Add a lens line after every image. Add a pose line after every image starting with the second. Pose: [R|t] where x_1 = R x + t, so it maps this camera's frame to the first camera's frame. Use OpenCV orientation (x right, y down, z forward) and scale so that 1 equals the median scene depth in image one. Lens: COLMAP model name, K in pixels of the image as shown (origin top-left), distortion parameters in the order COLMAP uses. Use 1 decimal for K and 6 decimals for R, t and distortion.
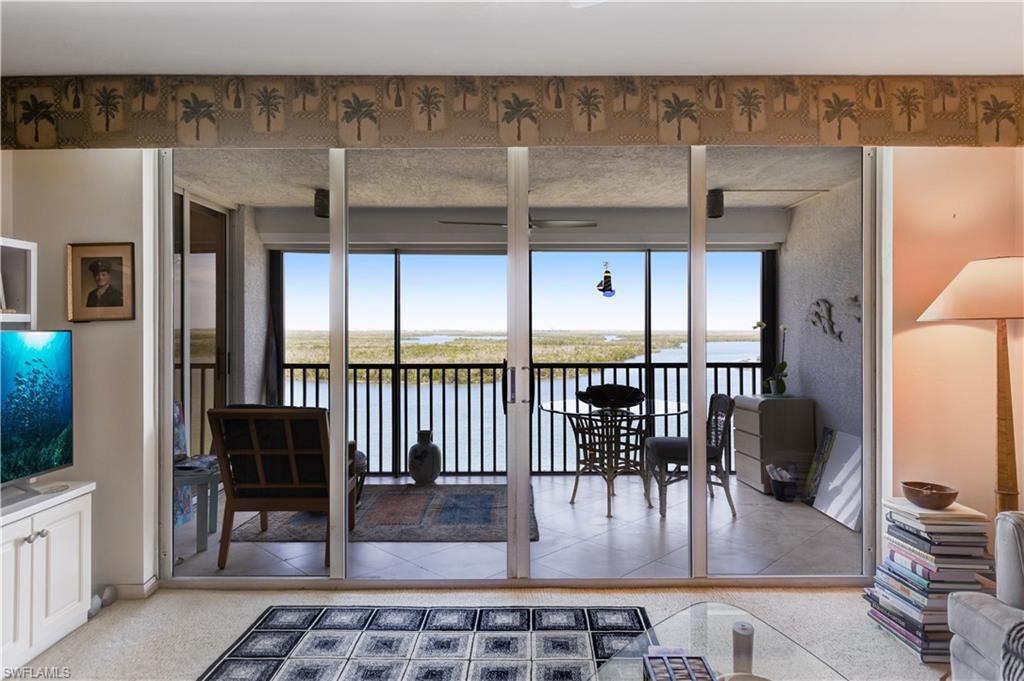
lens RADIAL K [[602.7, 0, 517.1], [0, 602.7, 331.1], [0, 0, 1]] dist [0.001239, -0.004713]
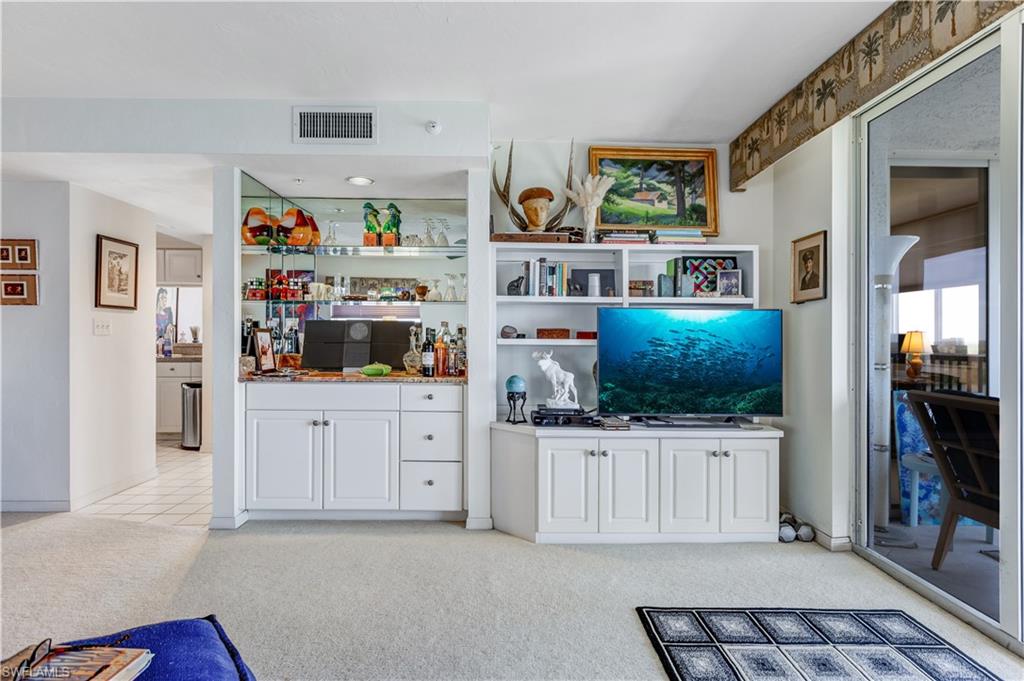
lens RADIAL K [[534.8, 0, 509.6], [0, 534.8, 332.3], [0, 0, 1]] dist [-0.007911, 0.002699]
pose [[0.014482, -0.009358, -0.999851, 0.351583], [-0.013131, 0.999868, -0.009548, 0.061614], [0.999809, 0.013267, 0.014357, 0.392558]]
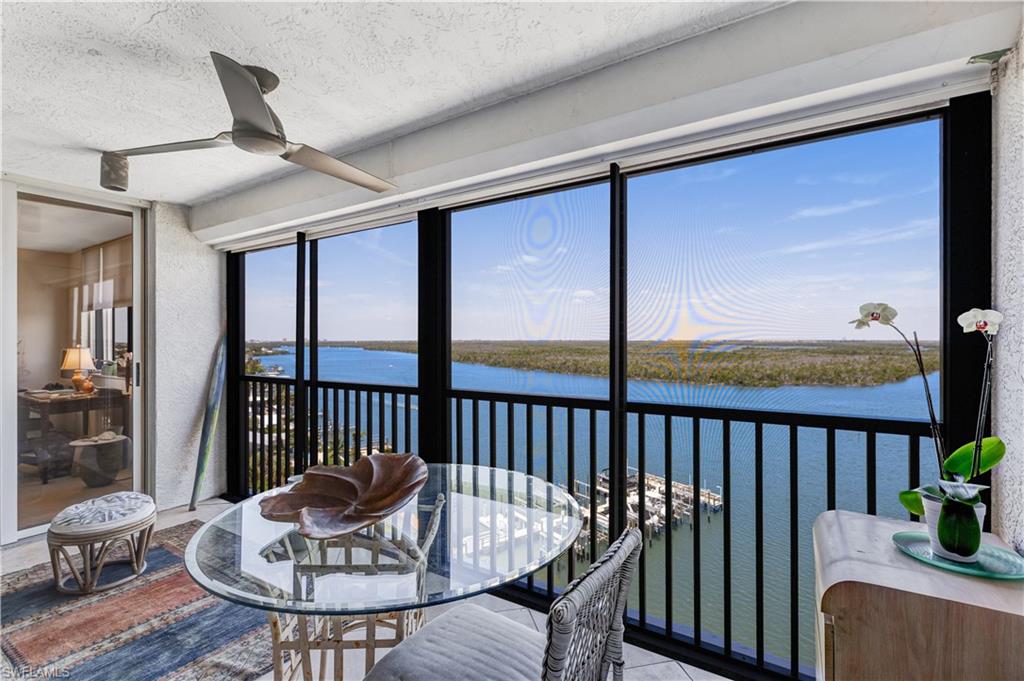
lens RADIAL K [[459.9, 0, 505.1], [0, 459.9, 341.3], [0, 0, 1]] dist [-0.004894, -0.000378]
pose [[0.838400, -0.000978, -0.545055, 0.652124], [0.000845, 1.000000, -0.000496, 0.011263], [0.545055, -0.000045, 0.838400, 1.204885]]
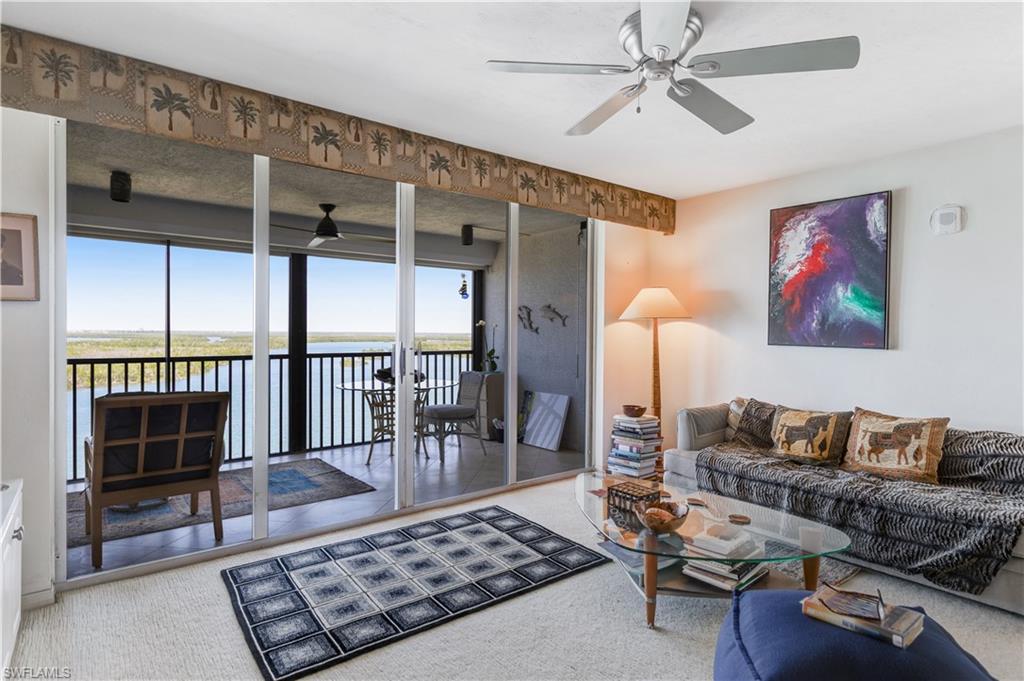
lens RADIAL K [[534.8, 0, 508.4], [0, 534.8, 333.0], [0, 0, 1]] dist [-0.007911, 0.002699]
pose [[0.790476, 0.003491, 0.612484, -0.564475], [-0.003421, 0.999993, -0.001285, 0.027257], [-0.612484, -0.001079, 0.790482, -0.072712]]
